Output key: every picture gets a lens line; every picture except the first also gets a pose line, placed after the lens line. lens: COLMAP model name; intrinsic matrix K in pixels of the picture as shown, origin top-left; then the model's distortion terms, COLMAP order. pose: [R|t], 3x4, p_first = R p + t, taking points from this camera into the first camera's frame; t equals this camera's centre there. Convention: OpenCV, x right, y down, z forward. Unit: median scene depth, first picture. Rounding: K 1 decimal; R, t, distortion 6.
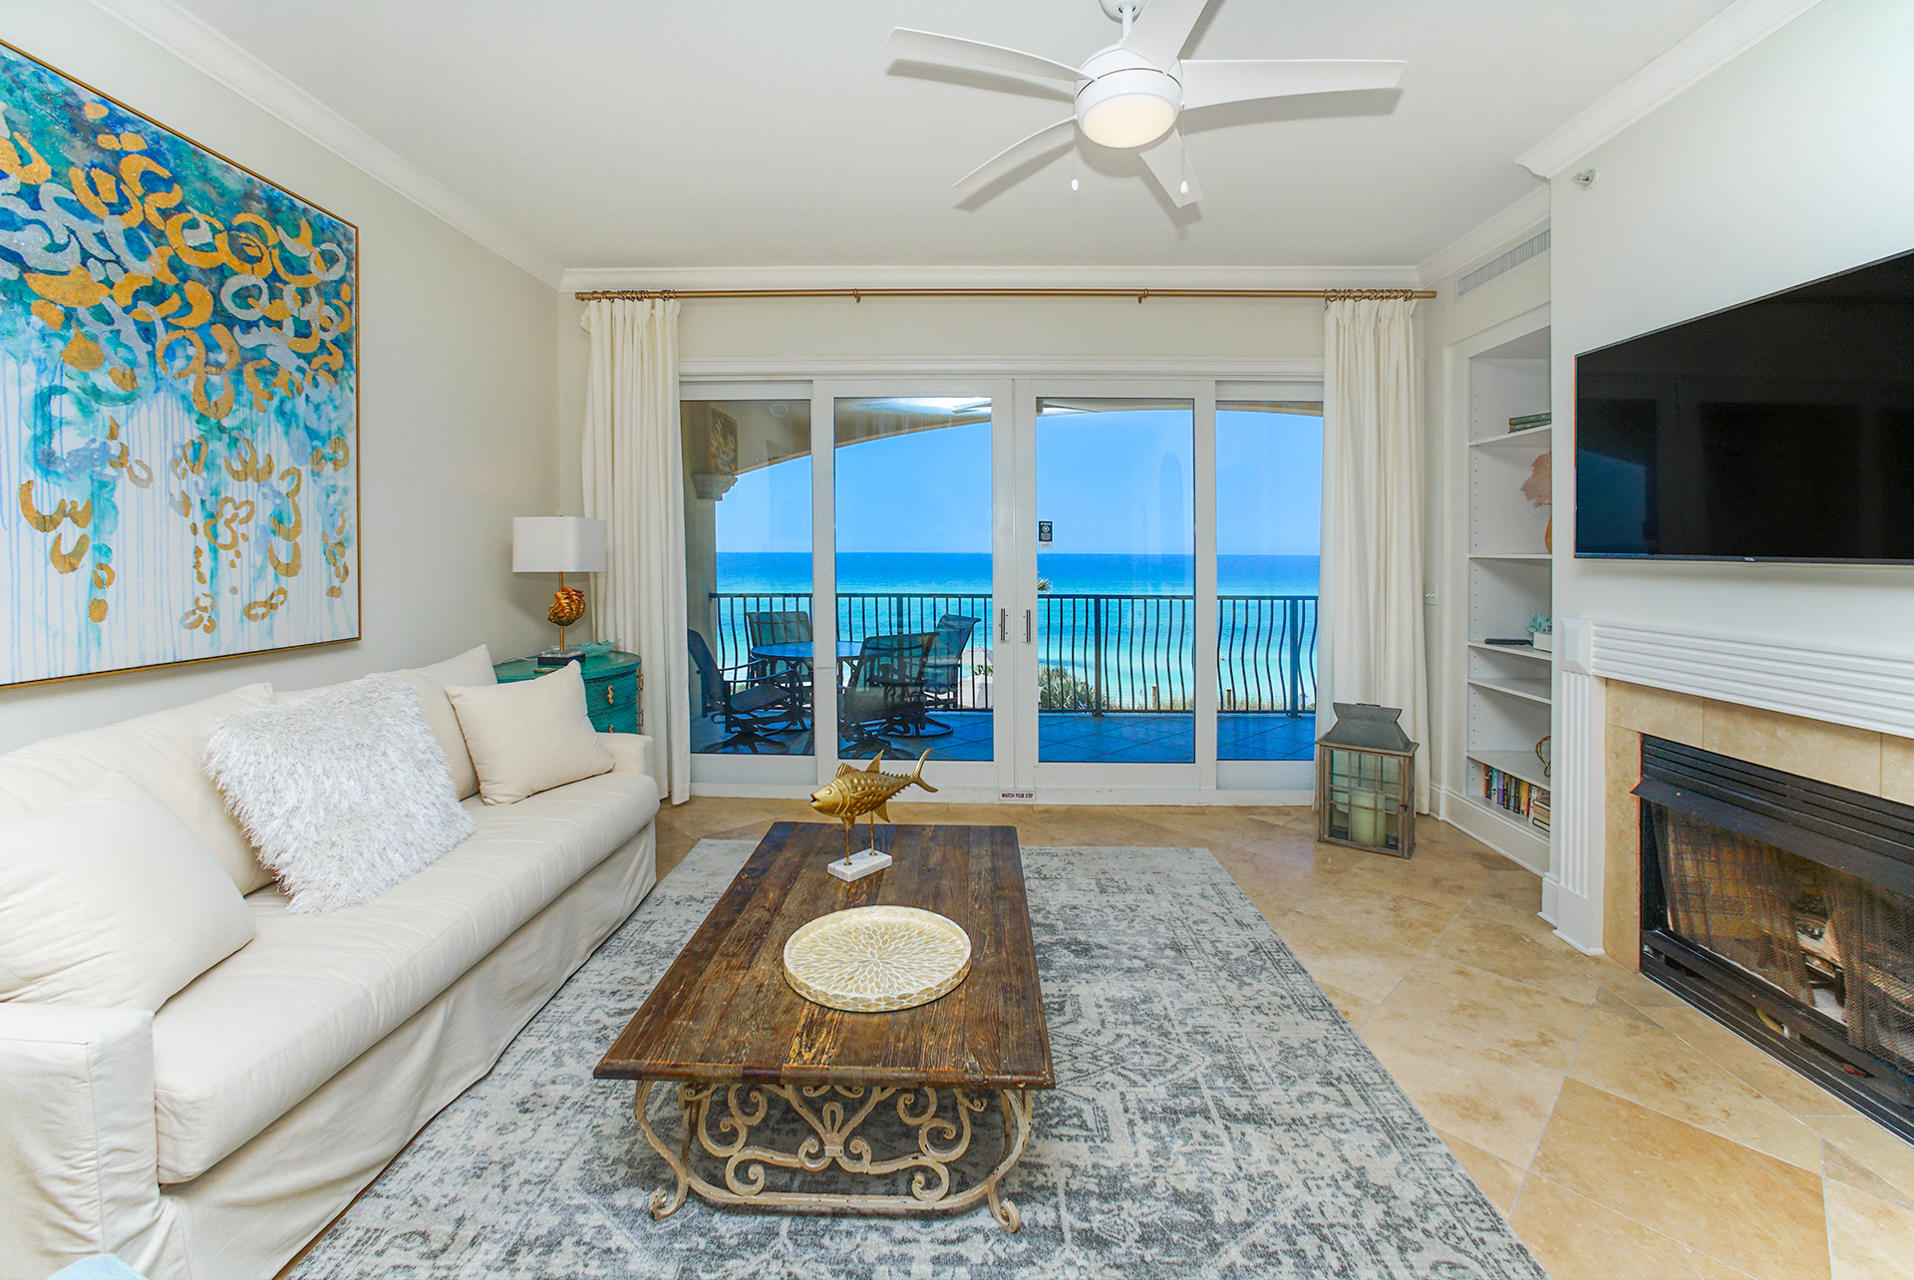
lens RADIAL K [[795.4, 0, 955.5], [0, 795.4, 556.5], [0, 0, 1]] dist [-0.032571, 0.012340]
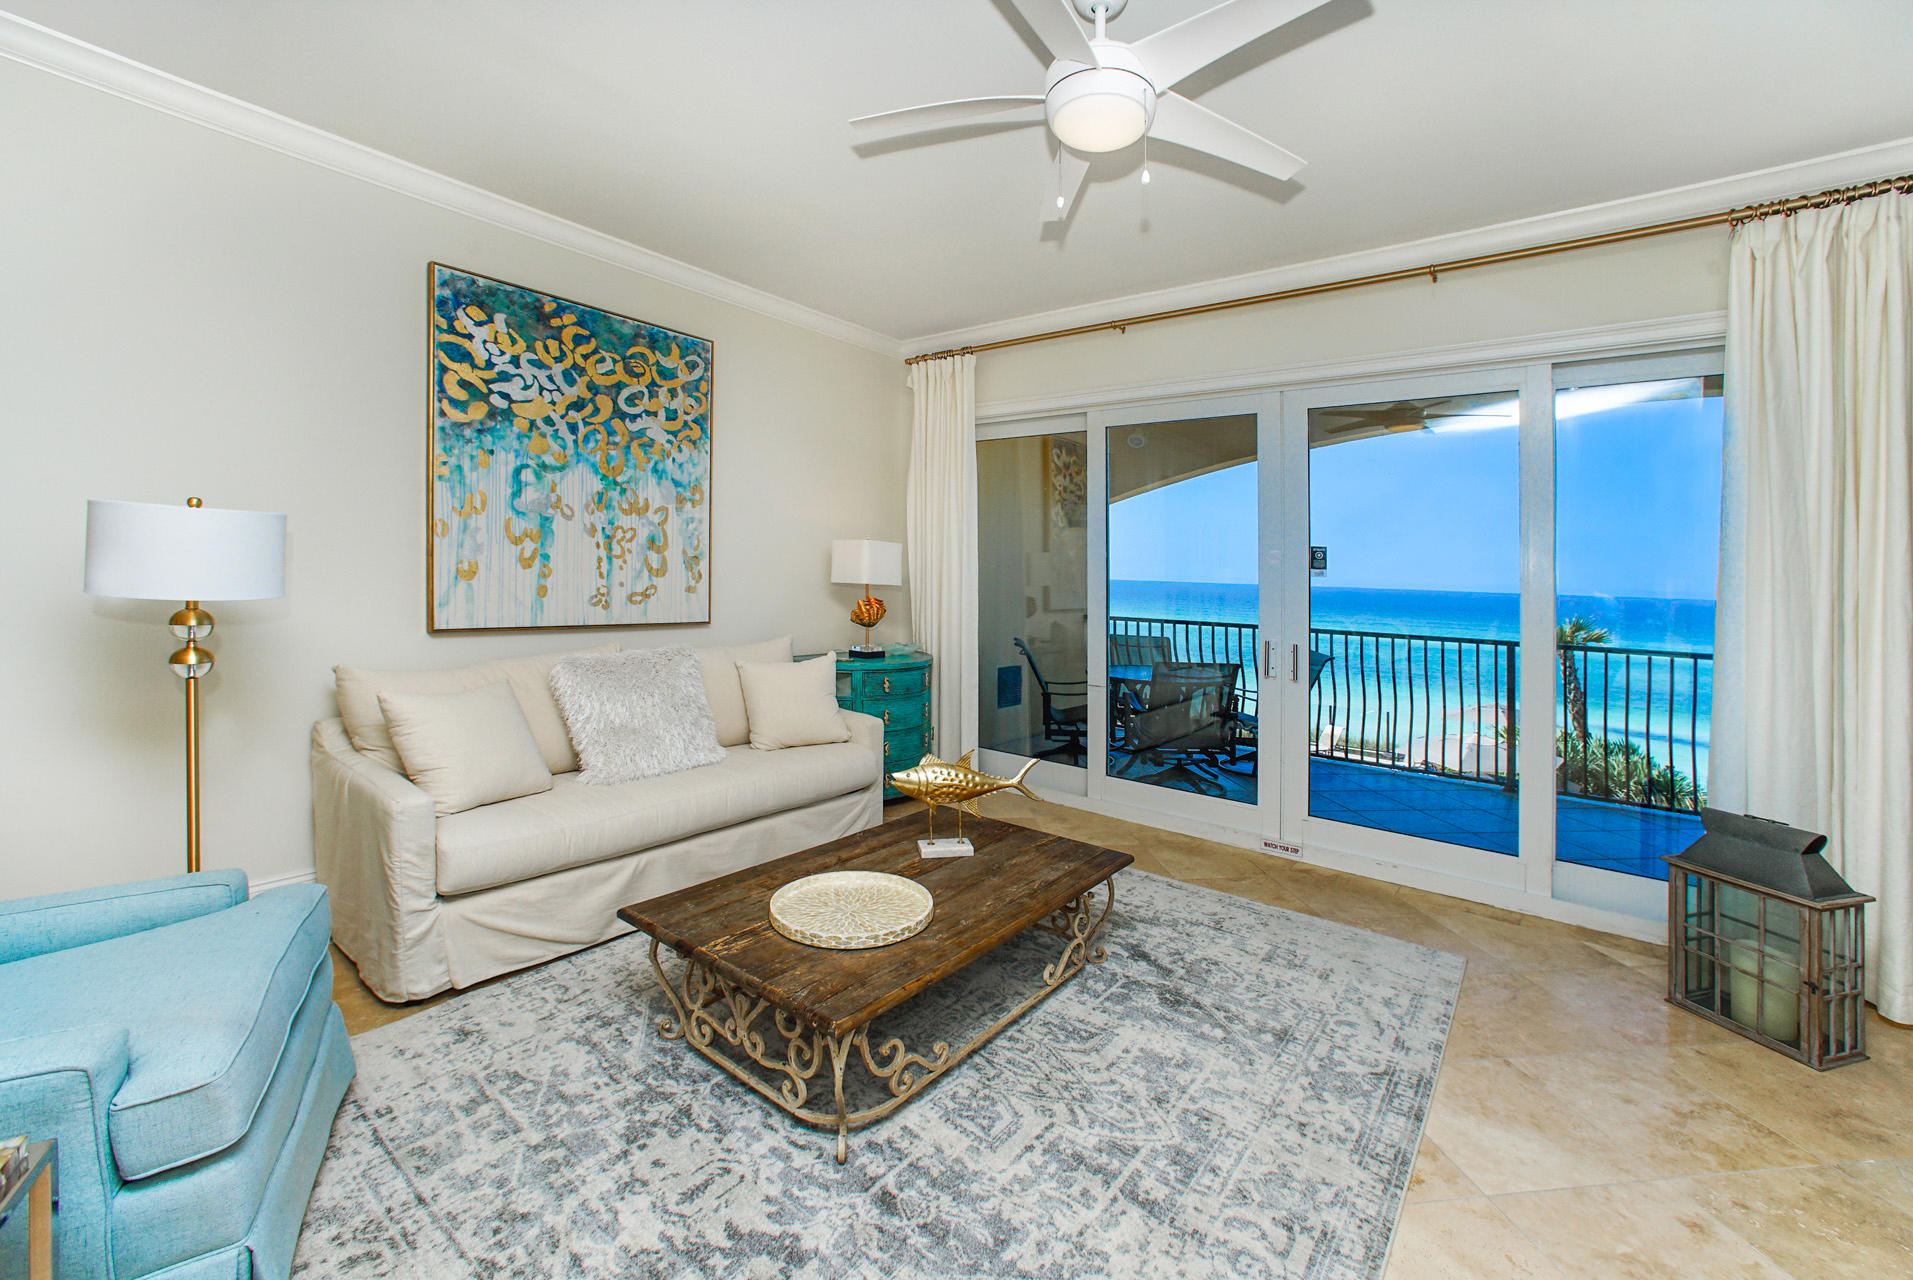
lens RADIAL K [[779.7, 0, 958.2], [0, 779.7, 571.6], [0, 0, 1]] dist [-0.034685, 0.012075]
pose [[0.810310, 0.021197, -0.585617, 0.583791], [-0.030672, 0.999510, -0.006262, 0.007071], [0.585198, 0.023036, 0.810563, 0.125742]]
